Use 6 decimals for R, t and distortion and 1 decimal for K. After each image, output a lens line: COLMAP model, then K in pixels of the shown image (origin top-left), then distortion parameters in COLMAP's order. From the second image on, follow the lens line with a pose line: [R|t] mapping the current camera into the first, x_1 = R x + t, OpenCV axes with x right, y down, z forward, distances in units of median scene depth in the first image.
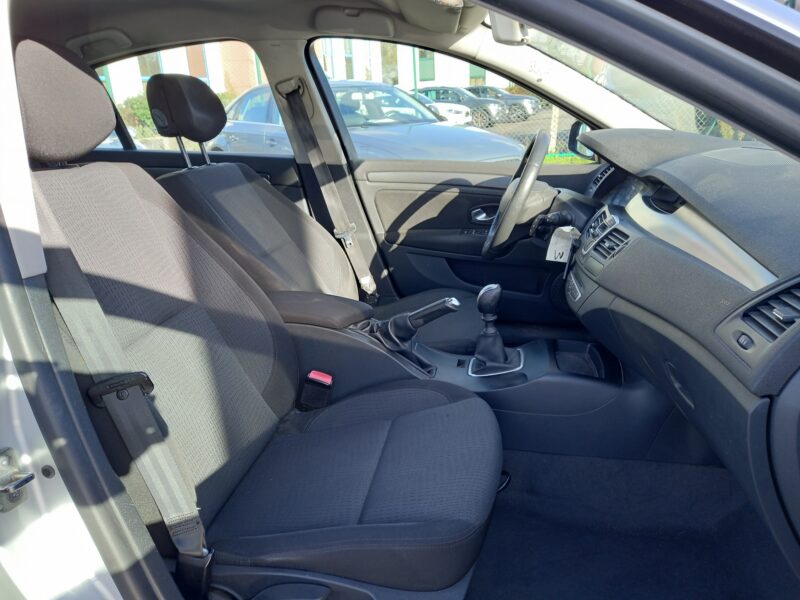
lens RADIAL K [[580.6, 0, 403.2], [0, 580.6, 301.2], [0, 0, 1]] dist [0.079589, -0.075050]
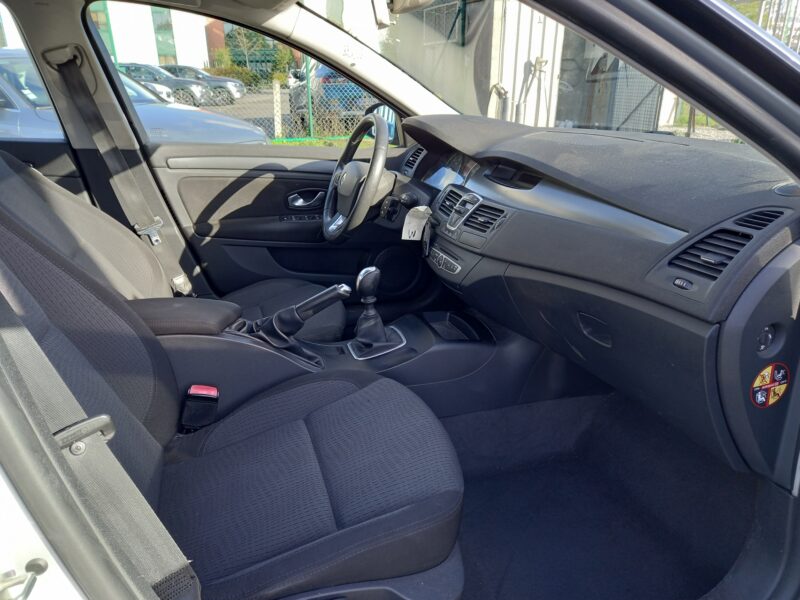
lens RADIAL K [[580.6, 0, 403.2], [0, 580.6, 301.2], [0, 0, 1]] dist [0.079589, -0.075050]
pose [[0.890154, -0.128091, 0.437286, -0.169704], [0.117671, 0.991744, 0.050968, -0.009914], [-0.440204, 0.006086, 0.897877, 0.045363]]
